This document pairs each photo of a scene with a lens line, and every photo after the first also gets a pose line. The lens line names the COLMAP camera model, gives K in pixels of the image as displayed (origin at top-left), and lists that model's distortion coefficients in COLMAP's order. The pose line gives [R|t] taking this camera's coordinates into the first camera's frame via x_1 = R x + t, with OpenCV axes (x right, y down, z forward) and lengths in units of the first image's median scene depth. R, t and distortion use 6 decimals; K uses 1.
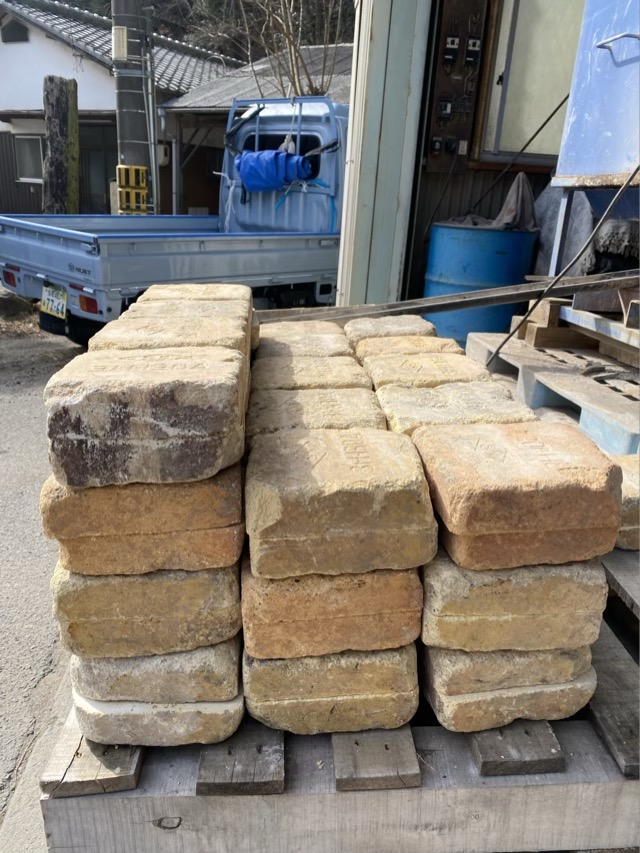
lens RADIAL K [[652.1, 0, 318.2], [0, 652.1, 426.9], [0, 0, 1]] dist [0.045912, -0.073583]
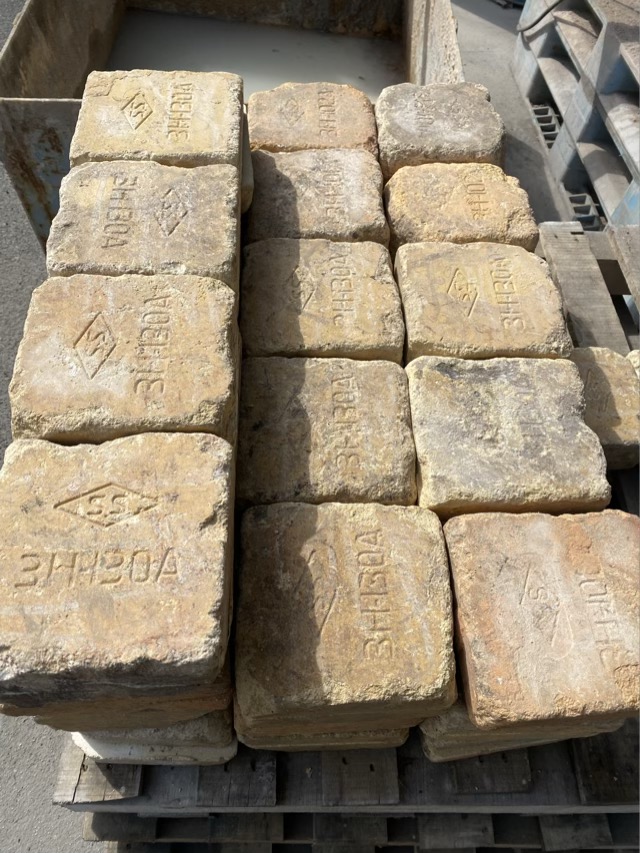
lens RADIAL K [[652.1, 0, 316.8], [0, 652.1, 422.2], [0, 0, 1]] dist [0.045912, -0.073583]
pose [[0.998244, 0.054464, 0.023308, -0.041258], [-0.057486, 0.795453, 0.603282, -0.606318], [0.014317, -0.603563, 0.797187, 0.480390]]
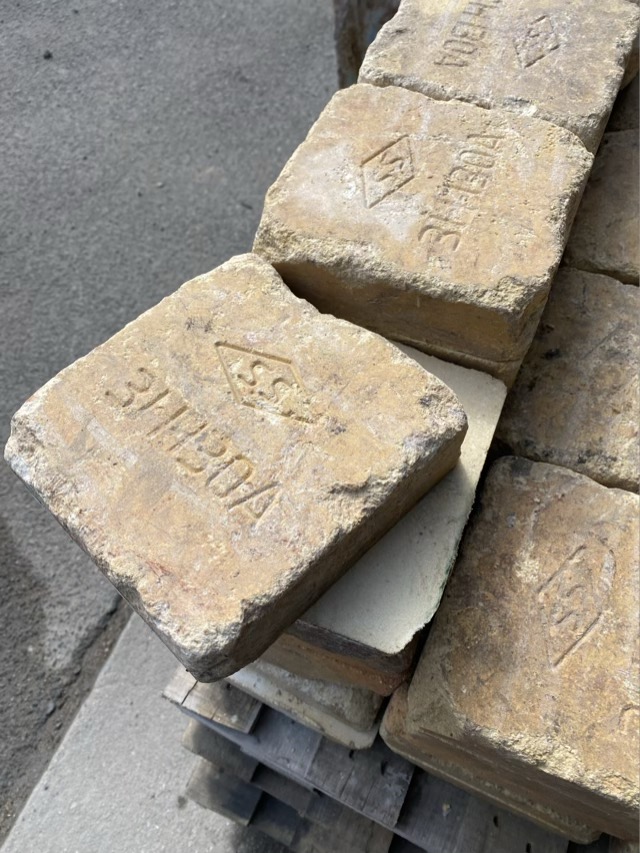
lens RADIAL K [[652.1, 0, 315.9], [0, 652.1, 427.7], [0, 0, 1]] dist [0.045912, -0.073583]
pose [[0.878167, 0.389144, -0.278188, -0.100669], [-0.115352, 0.736664, 0.666349, -0.396296], [0.464237, -0.553076, 0.691803, 0.606128]]
